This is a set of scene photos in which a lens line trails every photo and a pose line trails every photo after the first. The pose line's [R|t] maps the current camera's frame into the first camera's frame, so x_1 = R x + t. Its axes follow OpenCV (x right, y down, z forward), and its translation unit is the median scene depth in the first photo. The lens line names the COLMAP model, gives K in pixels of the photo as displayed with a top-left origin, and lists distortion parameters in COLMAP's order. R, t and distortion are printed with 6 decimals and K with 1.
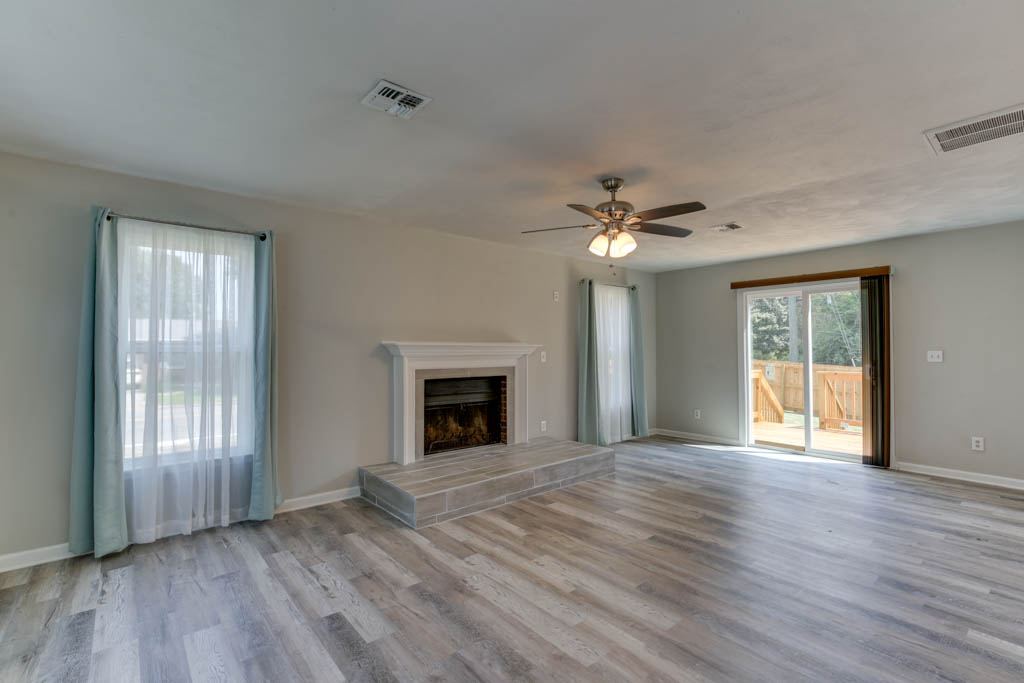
lens RADIAL K [[475.2, 0, 500.9], [0, 475.2, 344.5], [0, 0, 1]] dist [-0.006439, -0.000785]
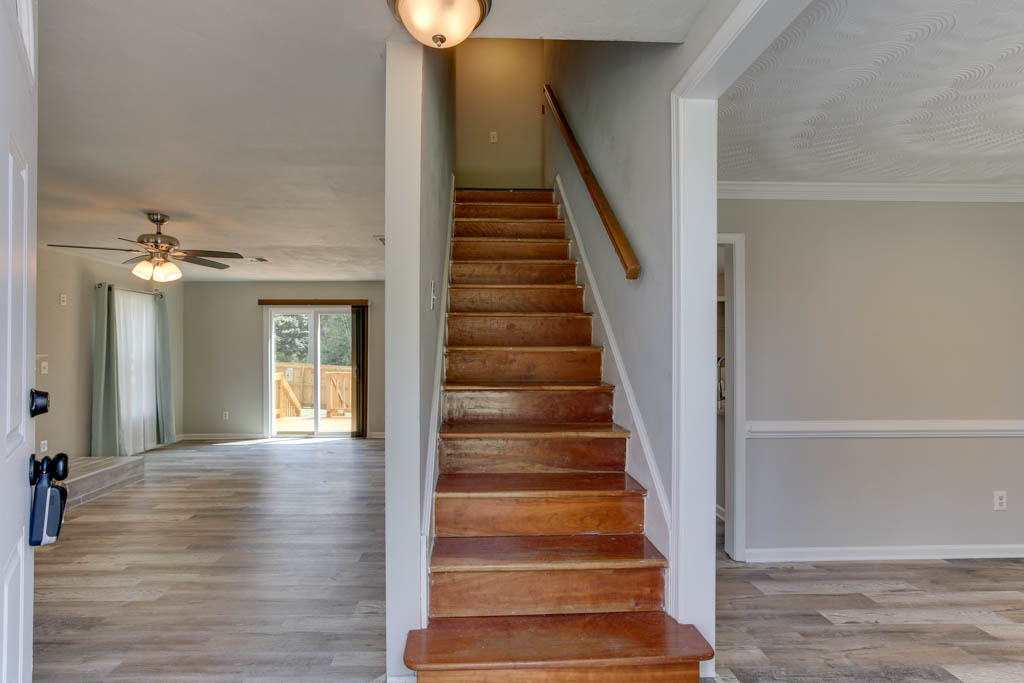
lens RADIAL K [[475.2, 0, 500.9], [0, 475.2, 344.5], [0, 0, 1]] dist [-0.006439, -0.000785]
pose [[0.597615, 0.012287, 0.801689, -0.115612], [-0.009583, 0.999921, -0.008181, -0.019952], [-0.801726, -0.002793, 0.597686, -0.219659]]
